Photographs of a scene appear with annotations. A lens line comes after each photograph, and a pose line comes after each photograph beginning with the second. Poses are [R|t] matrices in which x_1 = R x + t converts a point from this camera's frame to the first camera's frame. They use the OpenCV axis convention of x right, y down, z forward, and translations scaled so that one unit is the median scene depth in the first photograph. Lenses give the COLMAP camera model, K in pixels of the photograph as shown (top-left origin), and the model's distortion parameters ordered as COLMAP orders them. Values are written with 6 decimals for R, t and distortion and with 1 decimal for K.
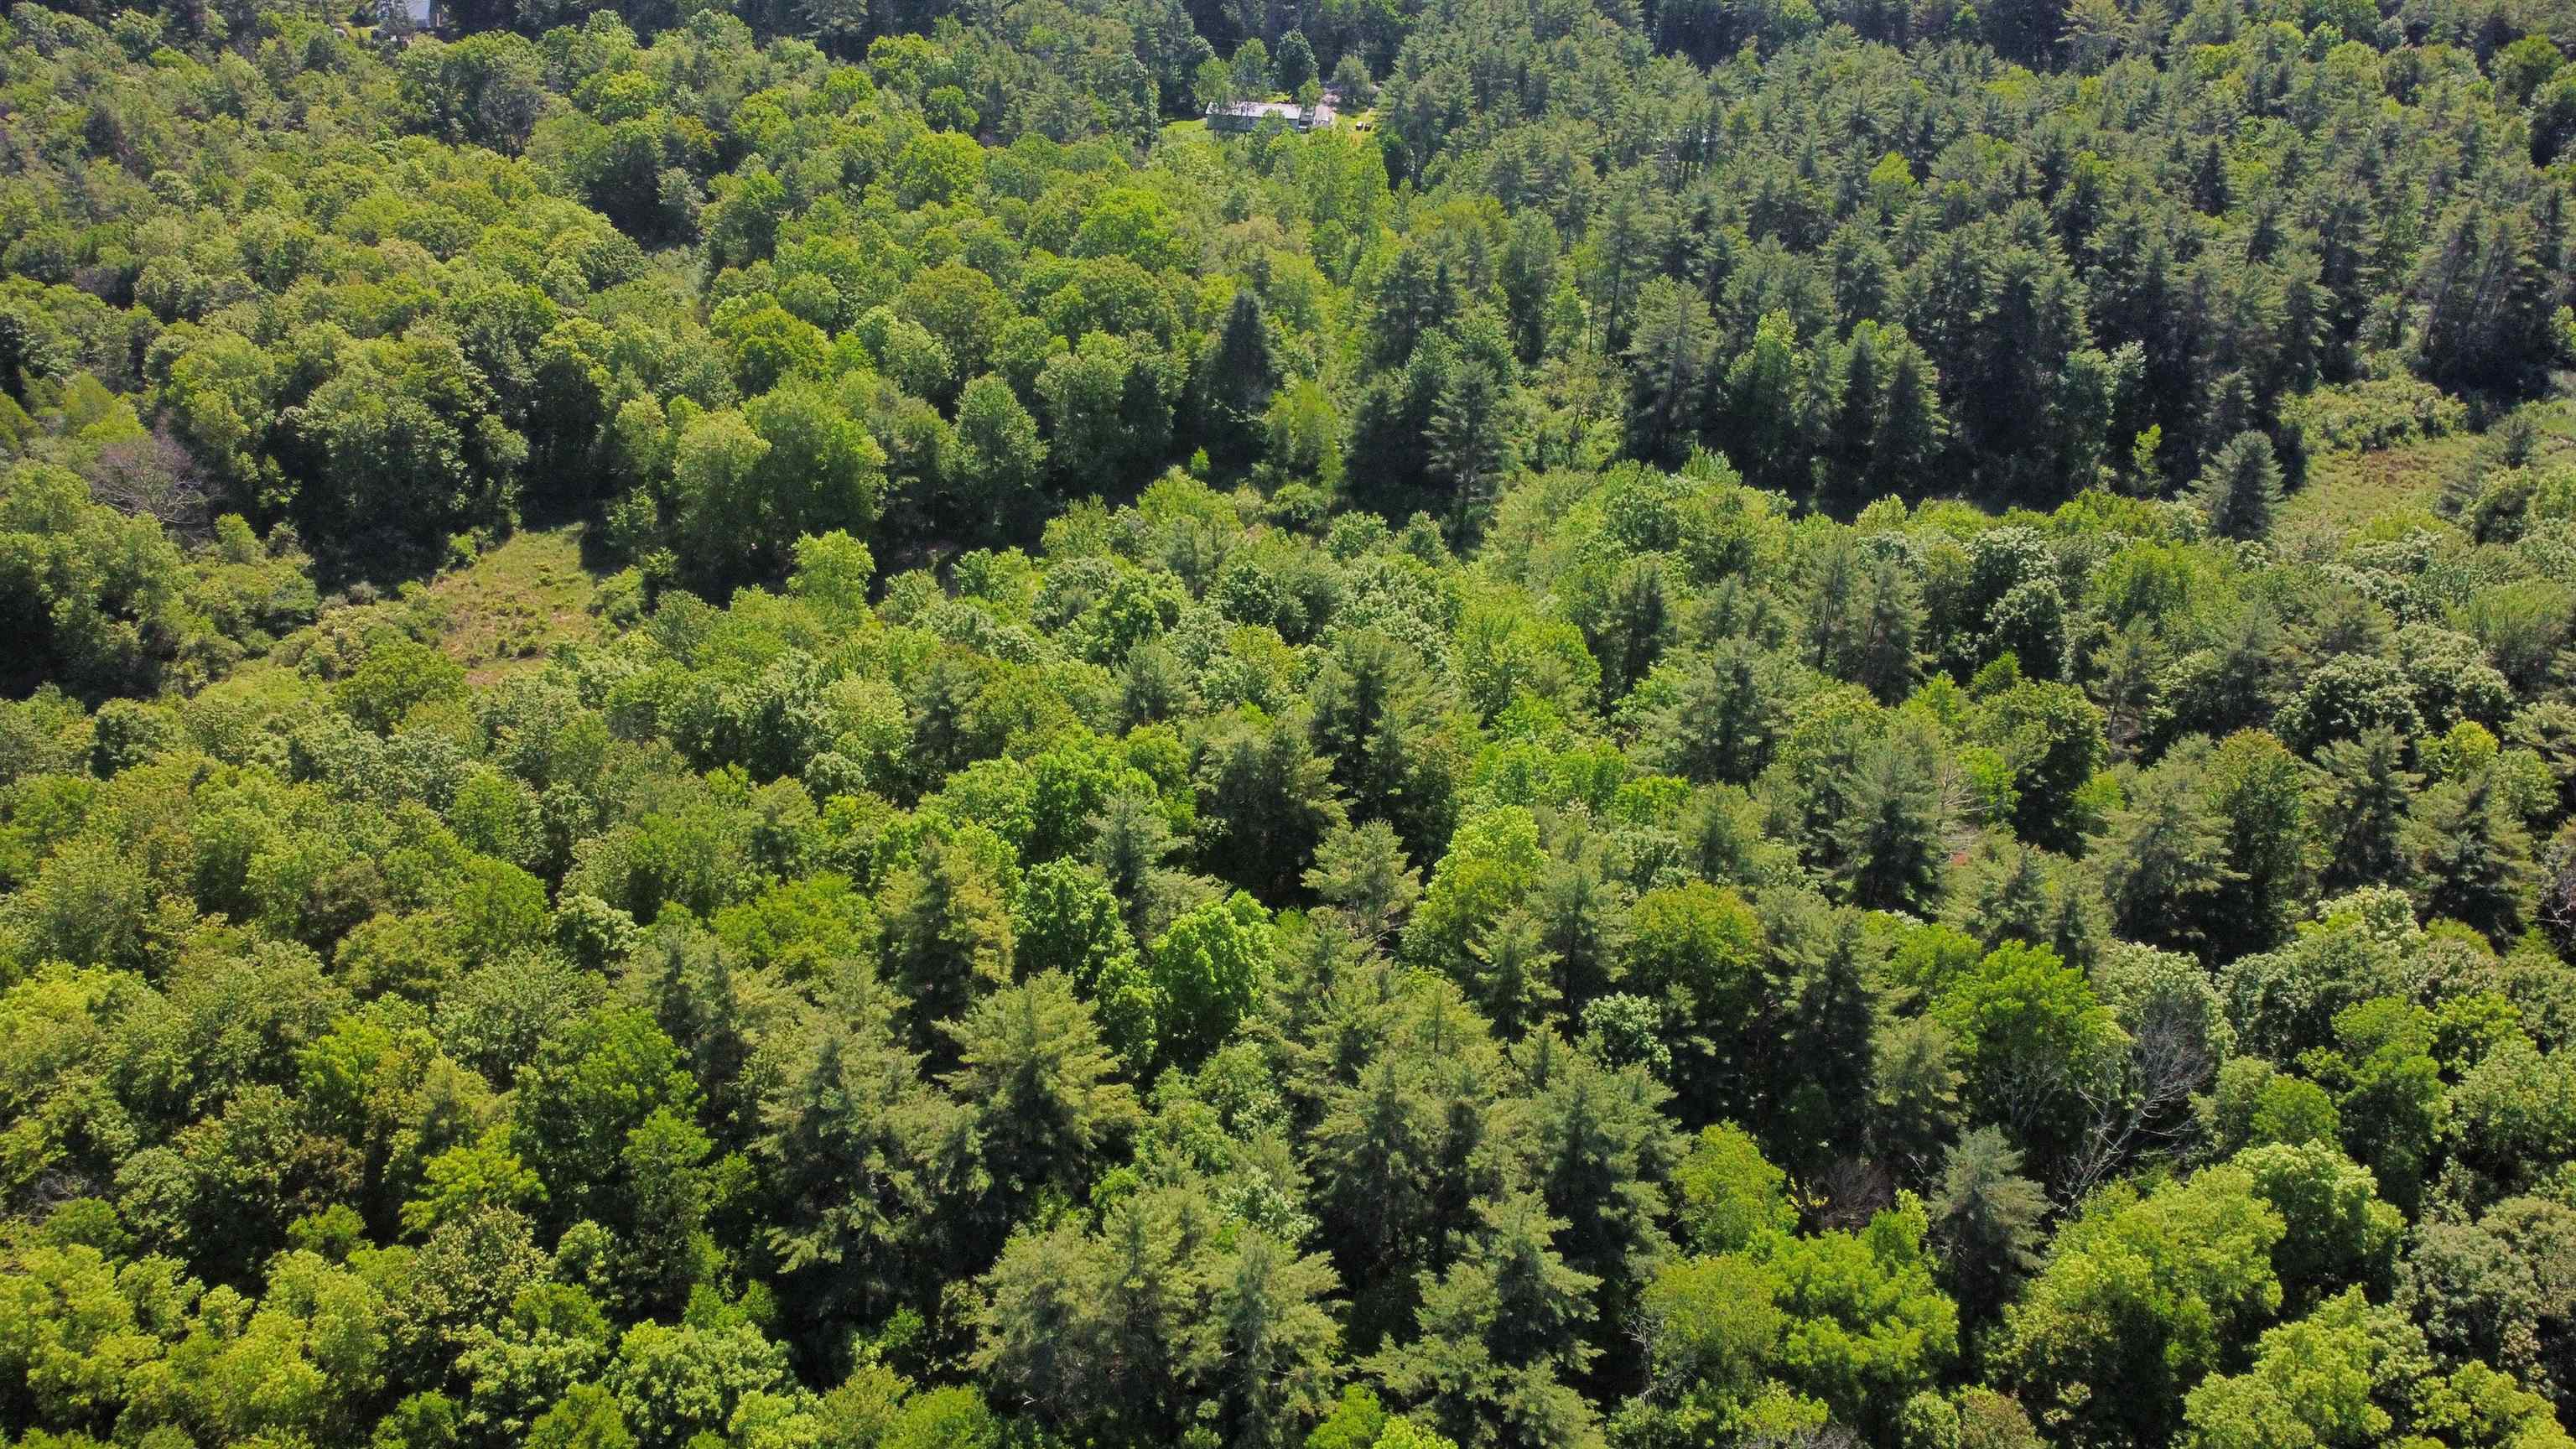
lens RADIAL K [[1941.1, 0, 1275.8], [0, 1941.1, 724.3], [0, 0, 1]] dist [0.007271, -0.008751]
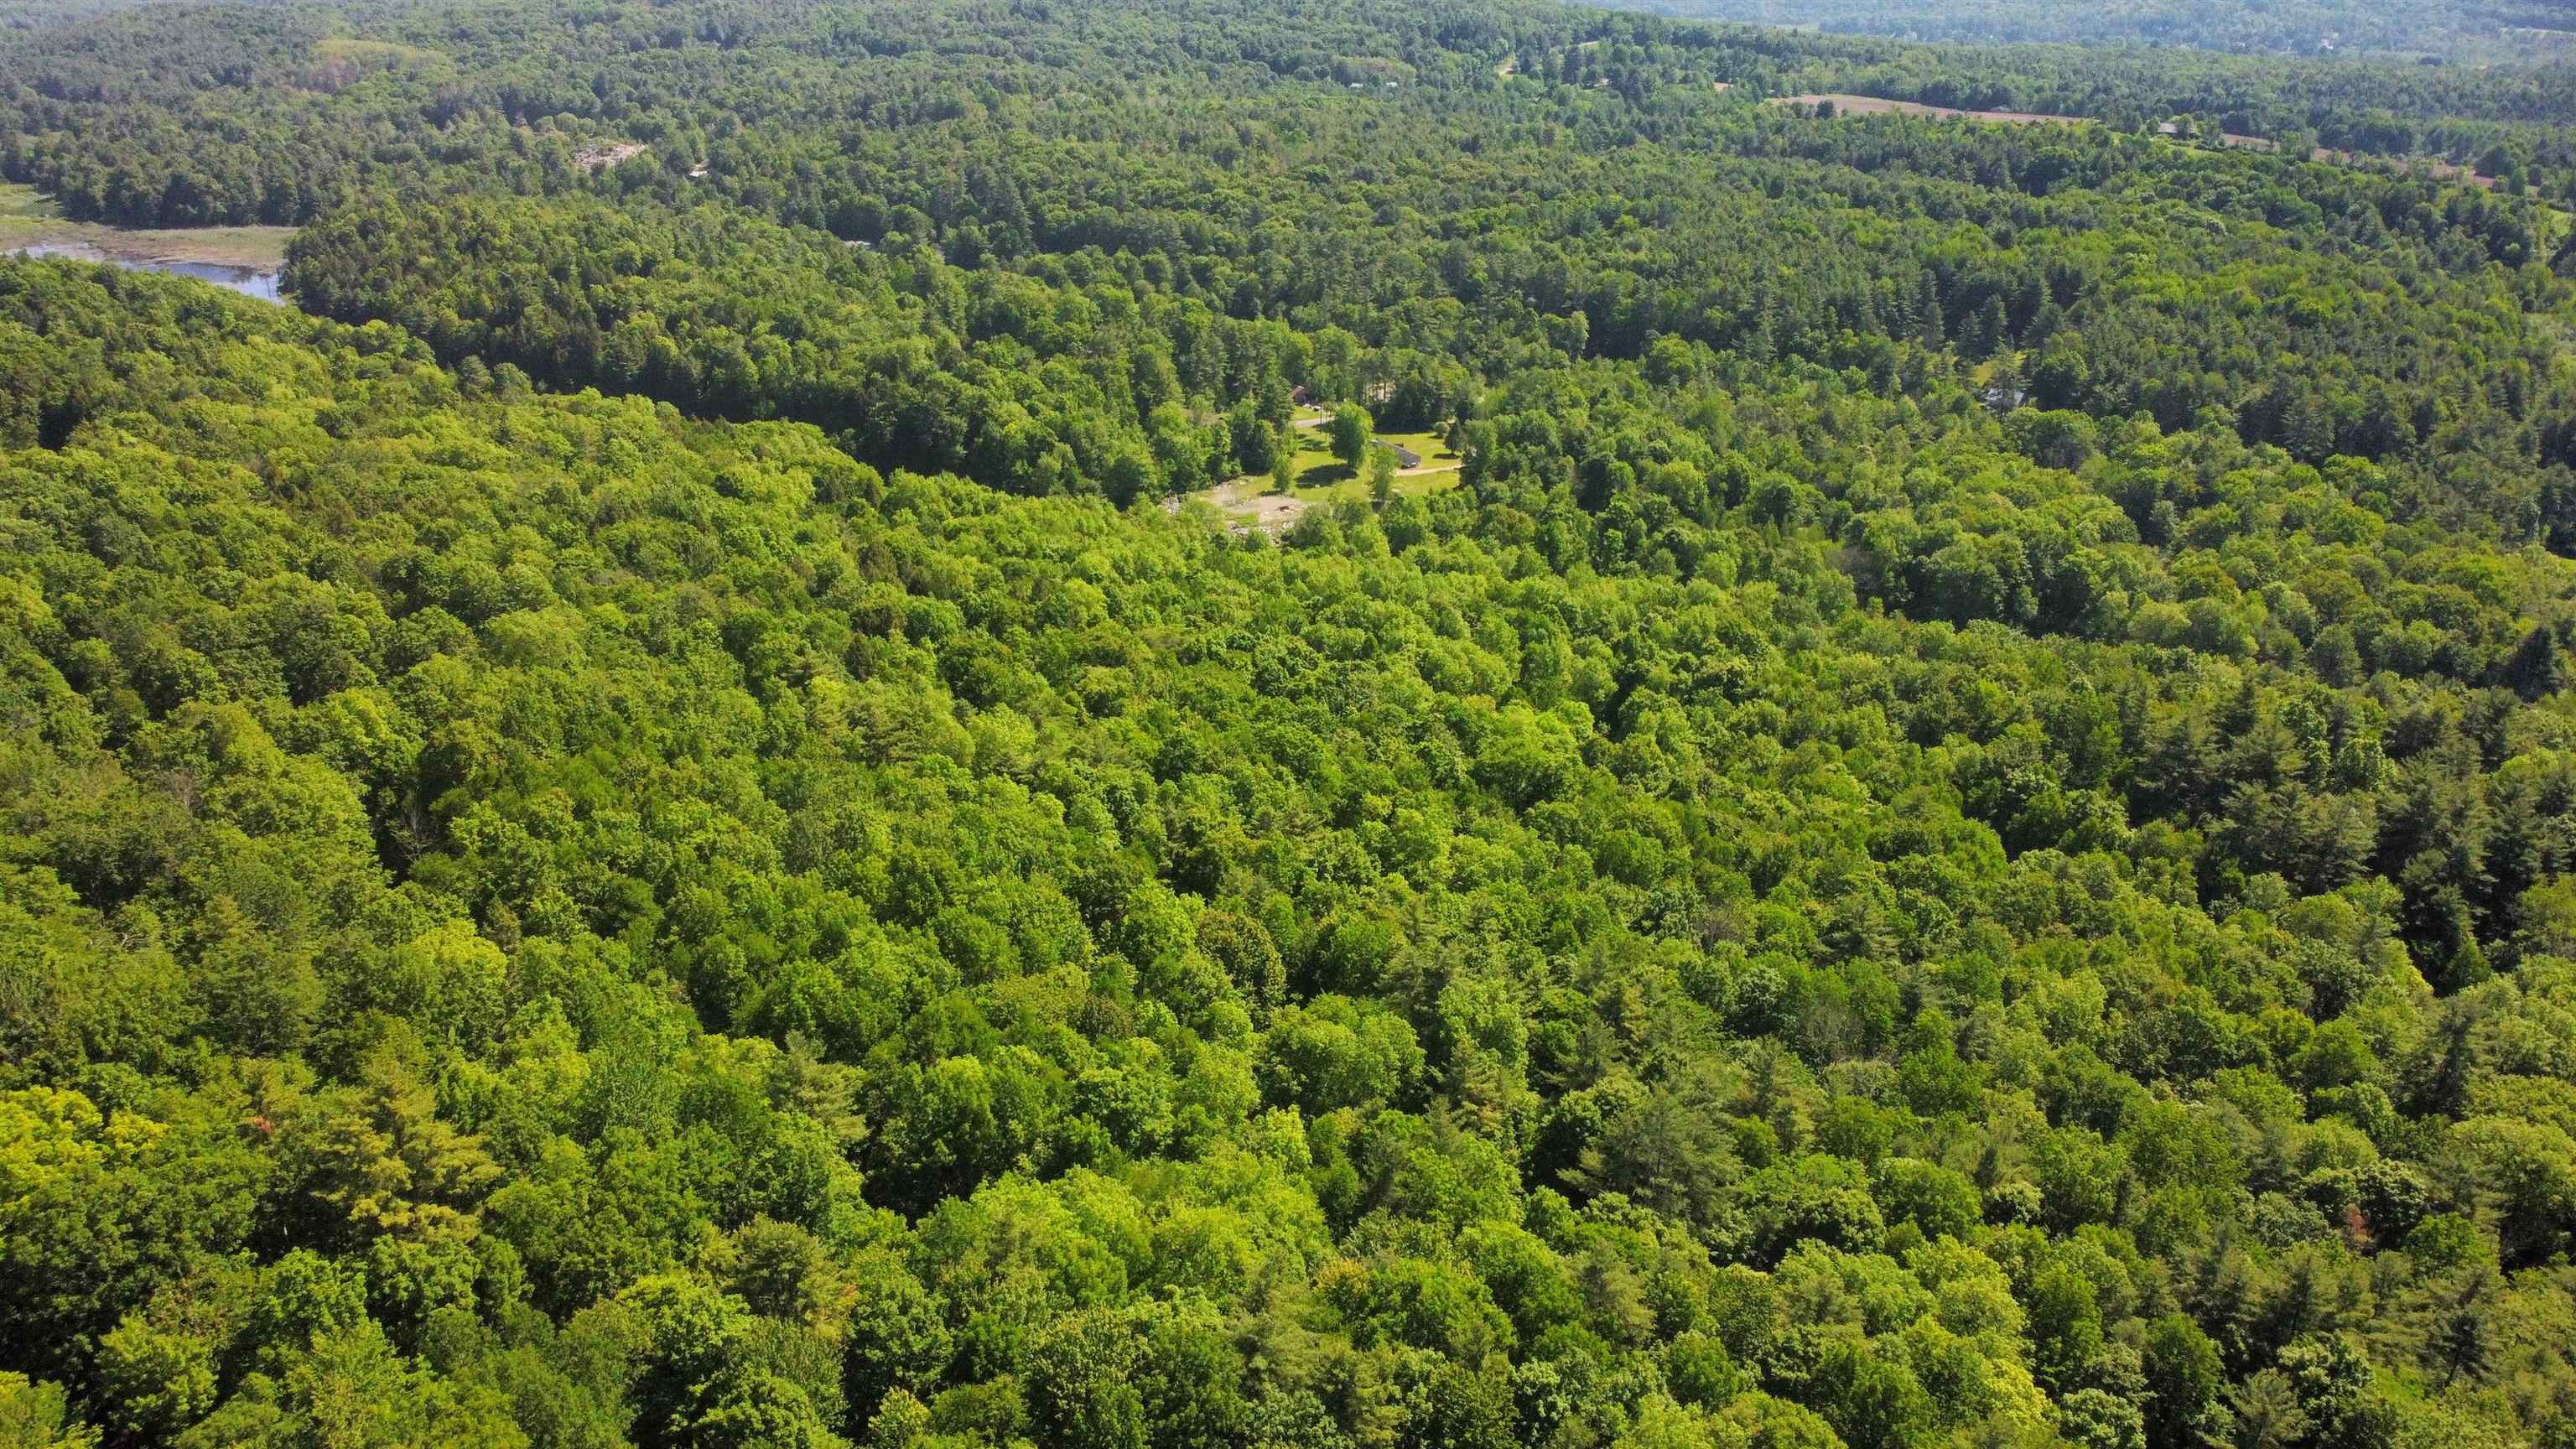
lens RADIAL K [[1941.1, 0, 1272.0], [0, 1941.1, 719.7], [0, 0, 1]] dist [0.007271, -0.008751]
pose [[0.753021, 0.256159, -0.606088, 0.173129], [-0.387678, 0.916979, -0.094107, 0.369175], [0.531663, 0.305831, 0.789811, -0.690732]]
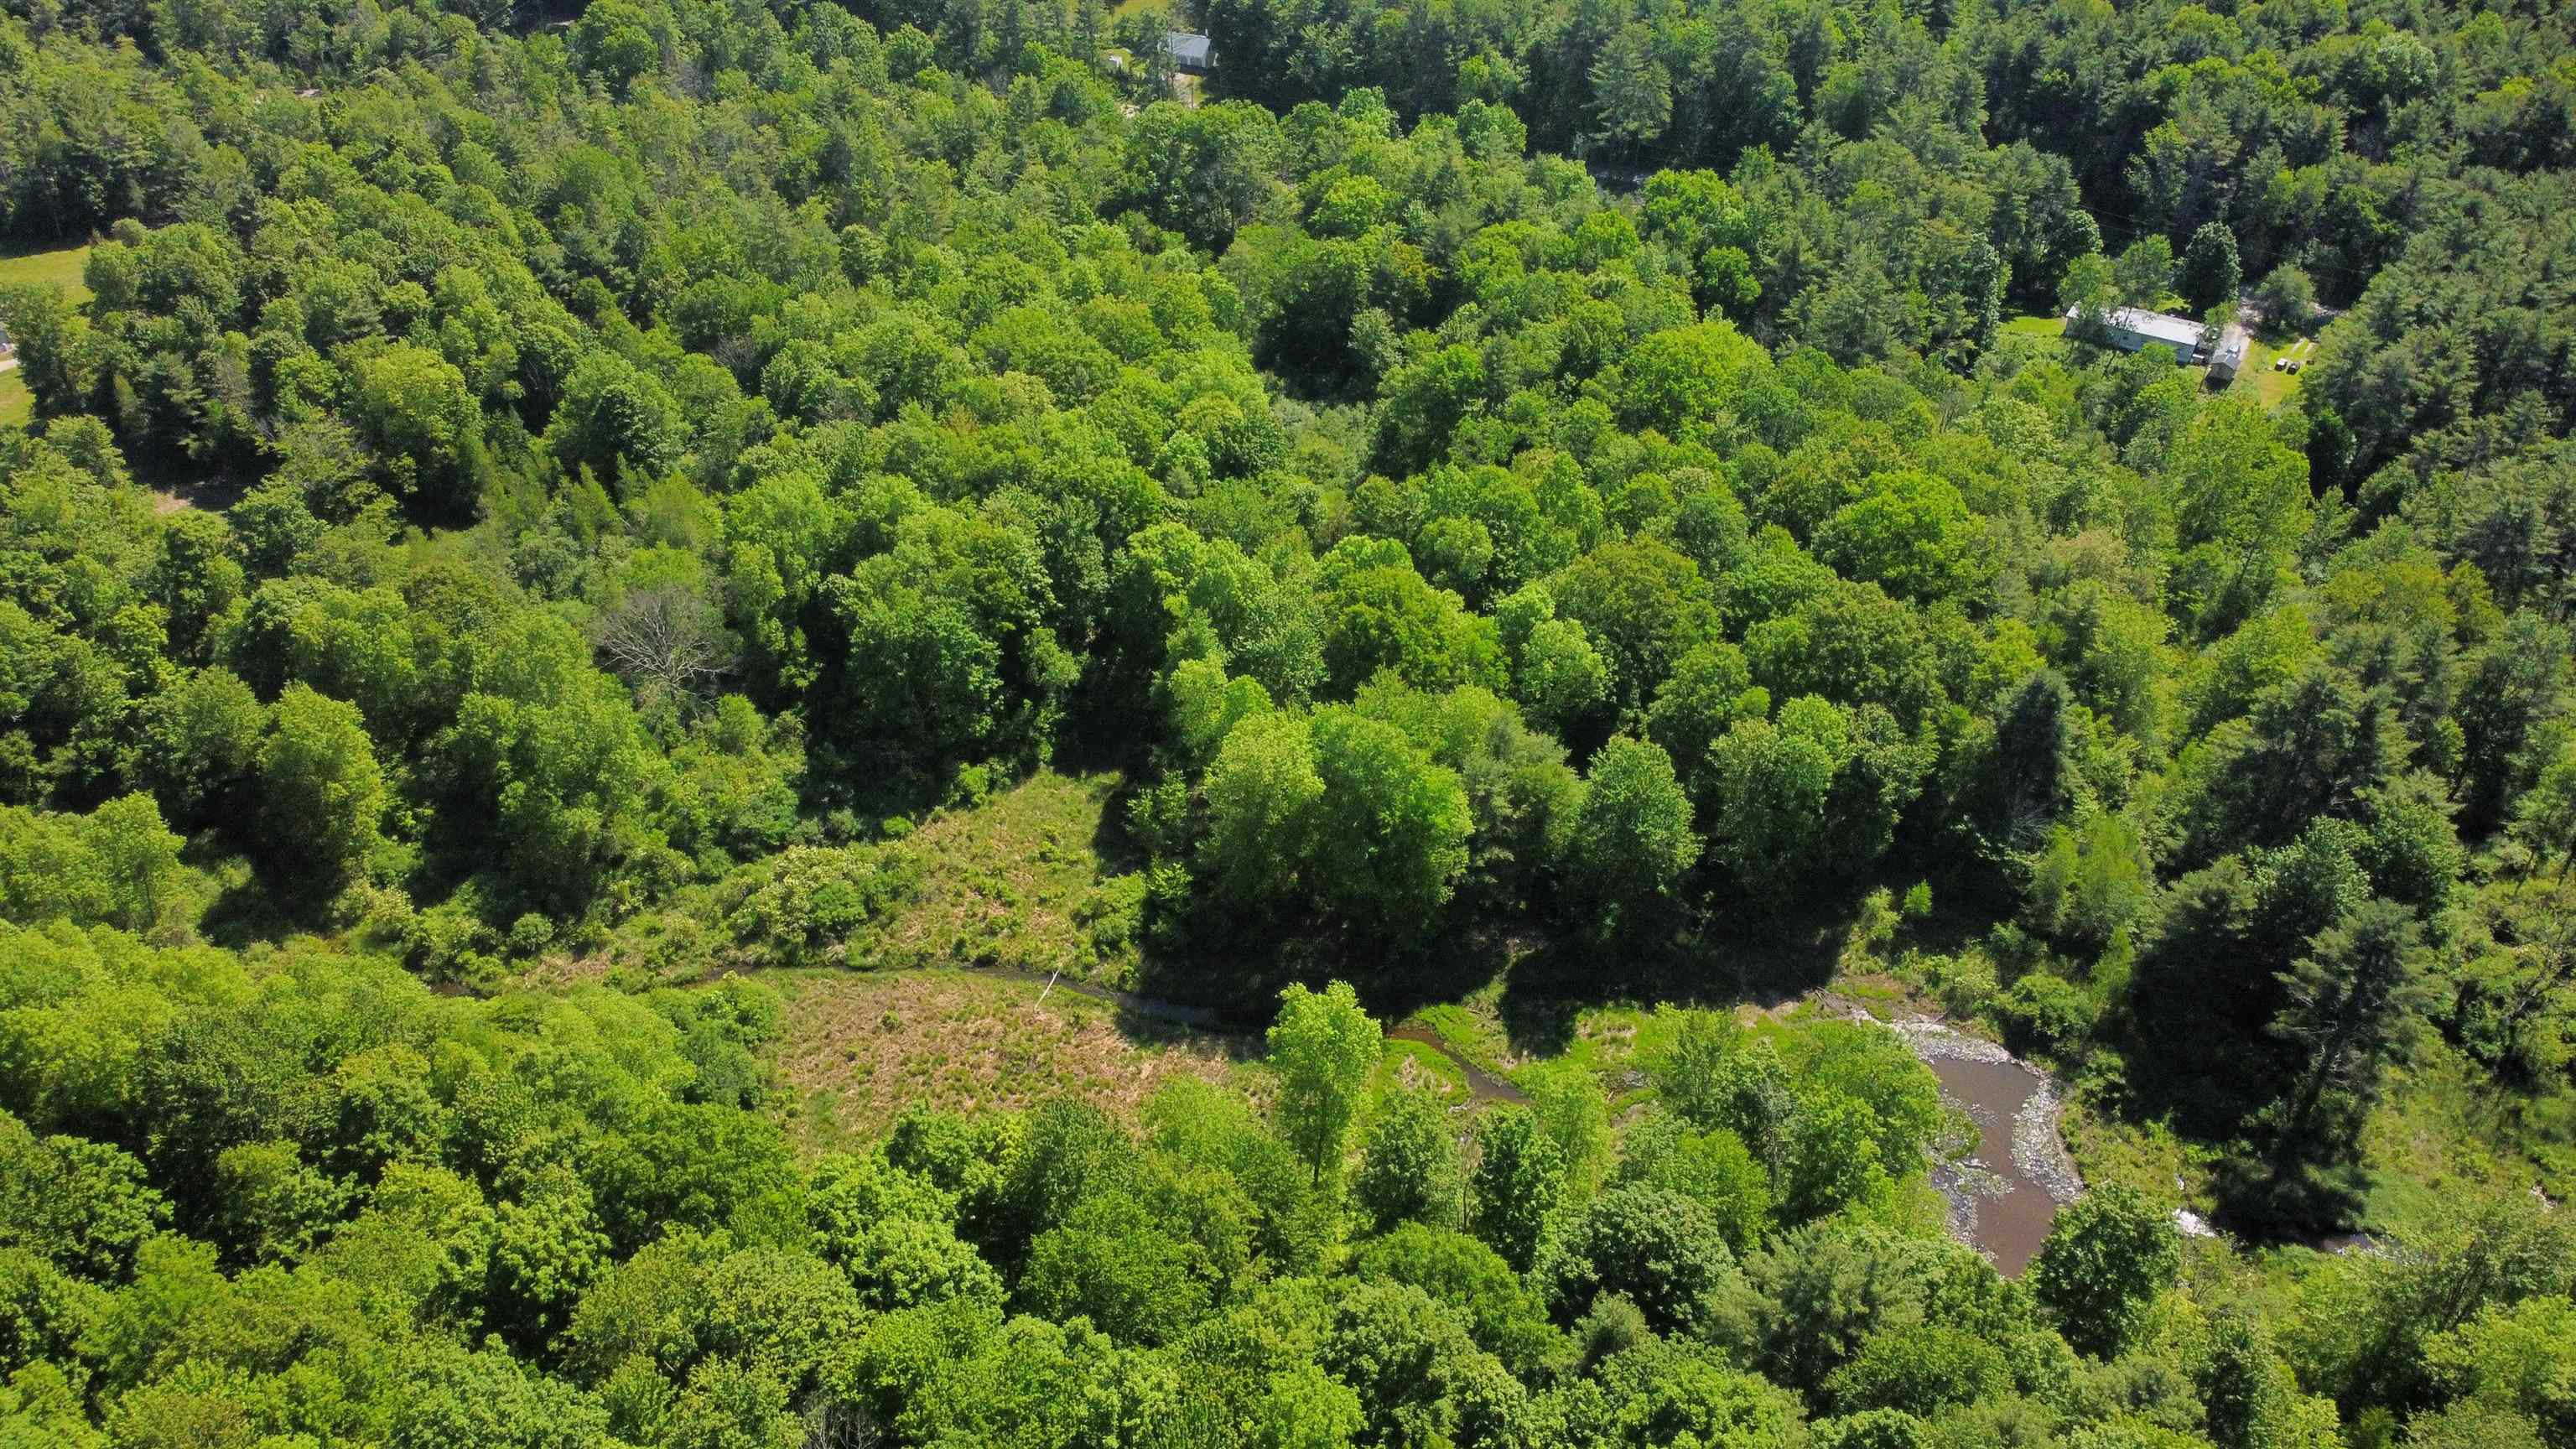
lens RADIAL K [[1941.1, 0, 1279.5], [0, 1941.1, 720.2], [0, 0, 1]] dist [0.007271, -0.008751]
pose [[0.907750, 0.237600, -0.345741, -0.021190], [-0.234560, 0.970748, 0.051275, -0.180421], [0.347810, 0.034552, 0.936928, 0.259967]]
